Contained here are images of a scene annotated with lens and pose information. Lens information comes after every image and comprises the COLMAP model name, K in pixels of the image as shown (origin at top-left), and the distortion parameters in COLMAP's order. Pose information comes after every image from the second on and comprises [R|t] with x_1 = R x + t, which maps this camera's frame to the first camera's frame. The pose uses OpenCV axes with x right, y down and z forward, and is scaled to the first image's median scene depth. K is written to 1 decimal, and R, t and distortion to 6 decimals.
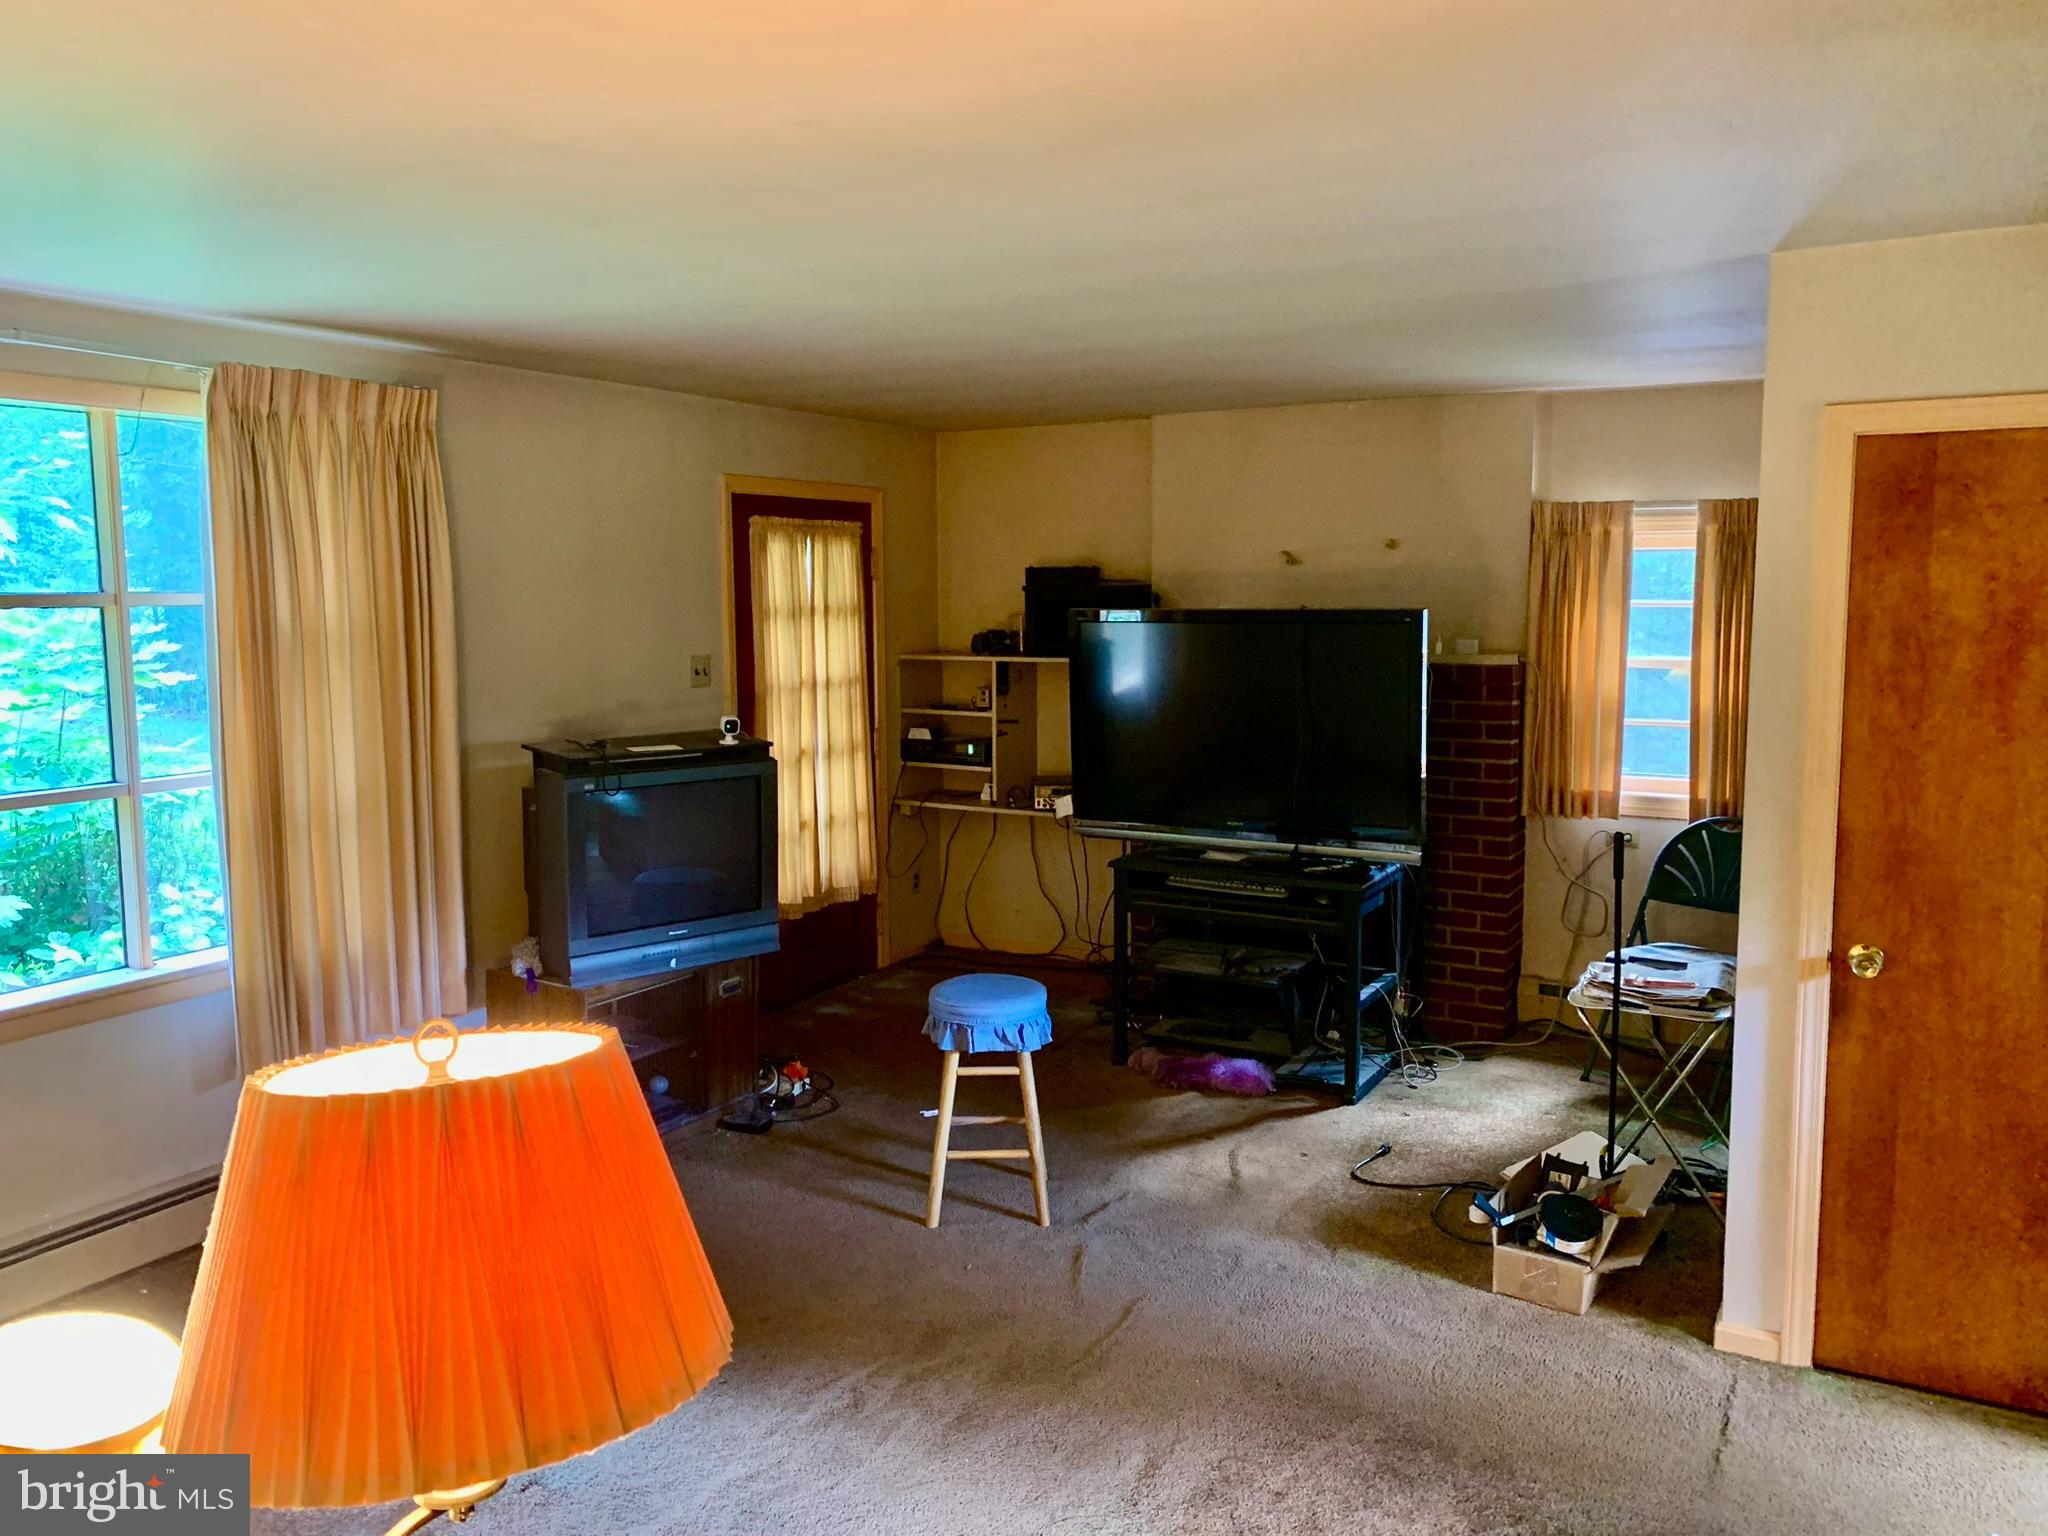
lens RADIAL K [[1562.2, 0, 1024.0], [0, 1562.2, 768.0], [0, 0, 1]] dist [0.104561, -0.155297]
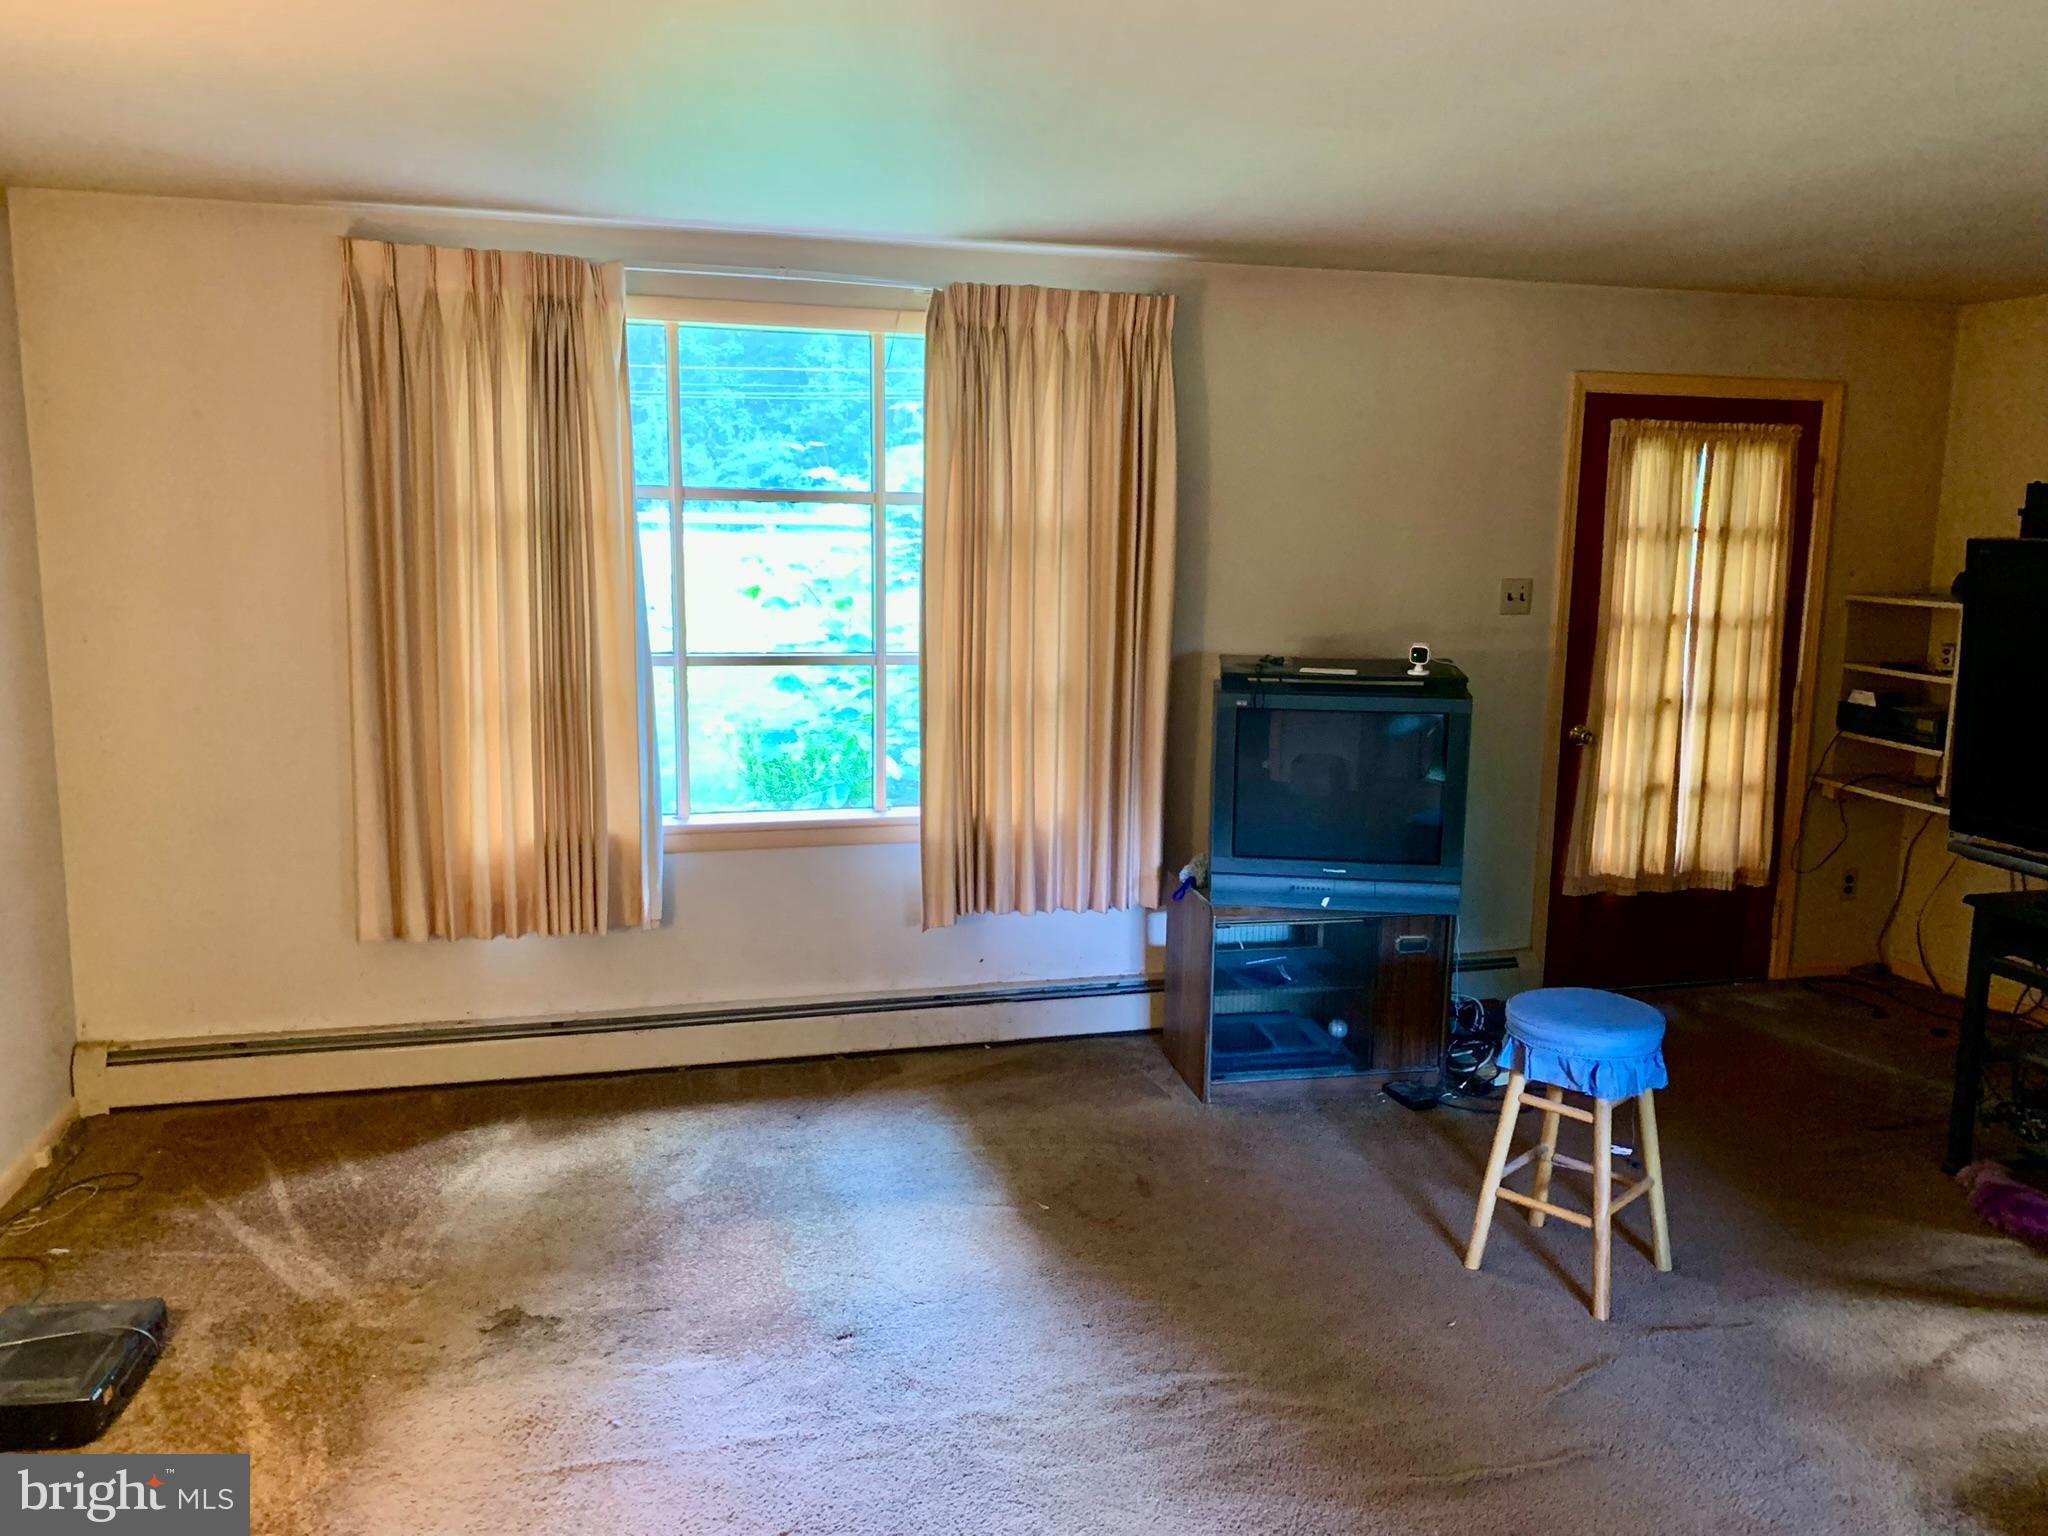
lens RADIAL K [[1562.2, 0, 1024.0], [0, 1562.2, 768.0], [0, 0, 1]] dist [0.104561, -0.155297]
pose [[0.704611, 0.139464, -0.695754, 0.245101], [-0.108148, 0.990147, 0.088951, -0.015668], [0.701304, 0.012568, 0.712751, 0.176787]]
